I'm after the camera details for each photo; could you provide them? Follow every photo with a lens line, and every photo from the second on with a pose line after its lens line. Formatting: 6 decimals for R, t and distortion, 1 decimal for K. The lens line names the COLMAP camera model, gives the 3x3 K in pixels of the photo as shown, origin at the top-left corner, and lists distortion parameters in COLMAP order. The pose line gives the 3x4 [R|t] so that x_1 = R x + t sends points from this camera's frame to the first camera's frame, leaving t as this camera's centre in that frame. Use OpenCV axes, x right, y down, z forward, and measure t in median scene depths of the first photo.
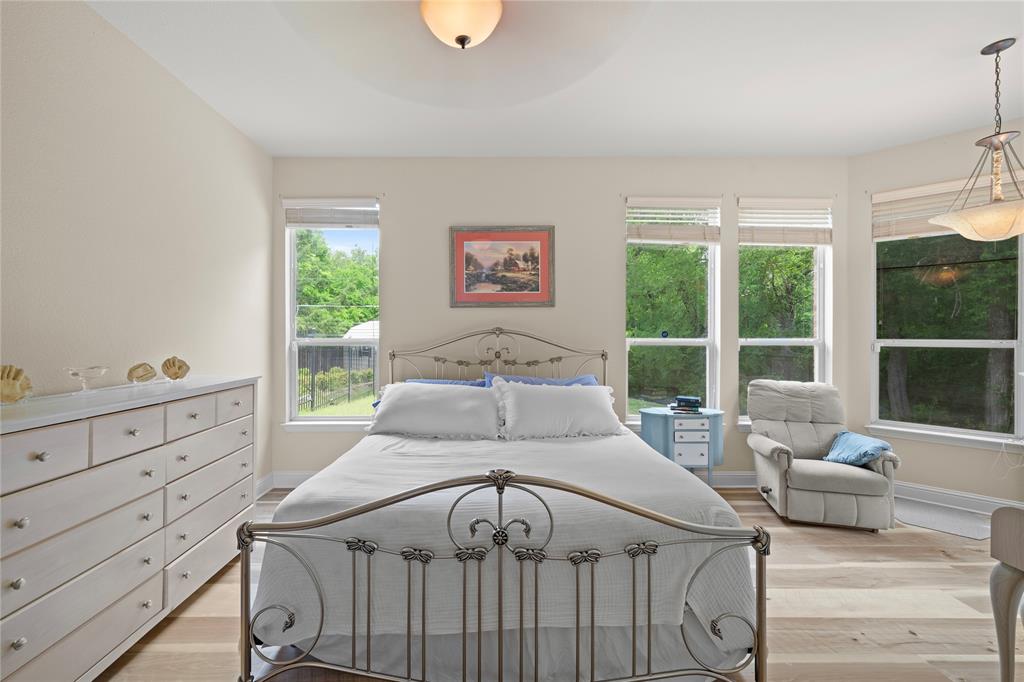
lens RADIAL K [[408.3, 0, 484.3], [0, 408.3, 336.0], [0, 0, 1]] dist [-0.002495, -0.000411]
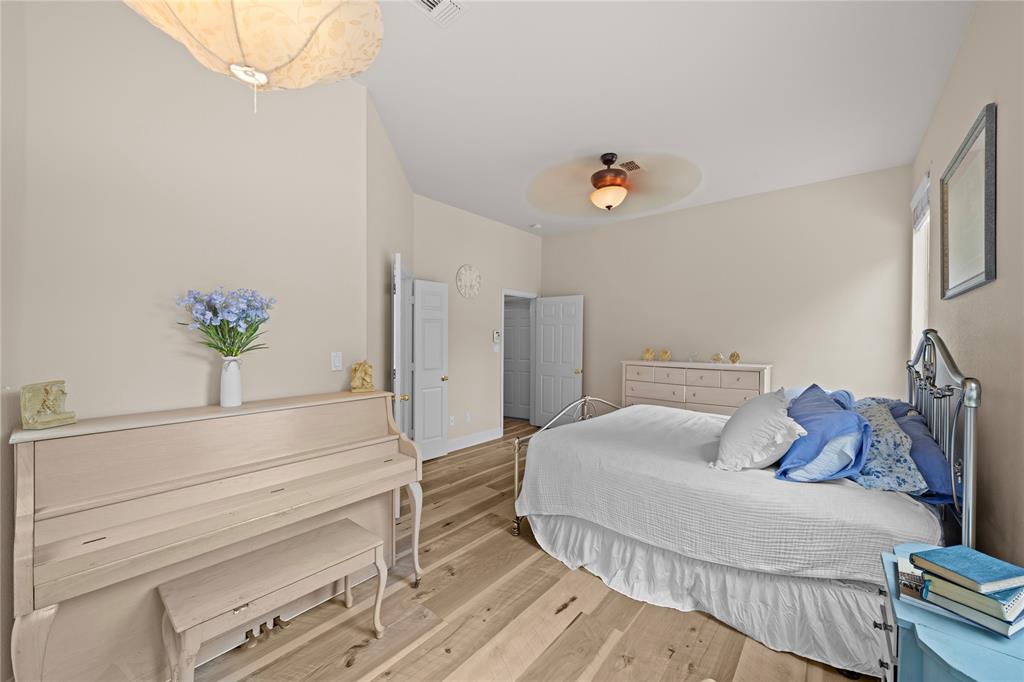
lens RADIAL K [[398.4, 0, 511.1], [0, 398.4, 337.4], [0, 0, 1]] dist [-0.001639, -0.000461]
pose [[-0.642506, -0.006082, -0.766257, 0.881296], [-0.005693, 0.999979, -0.003164, -0.002788], [0.766260, 0.002329, -0.642527, 0.898253]]
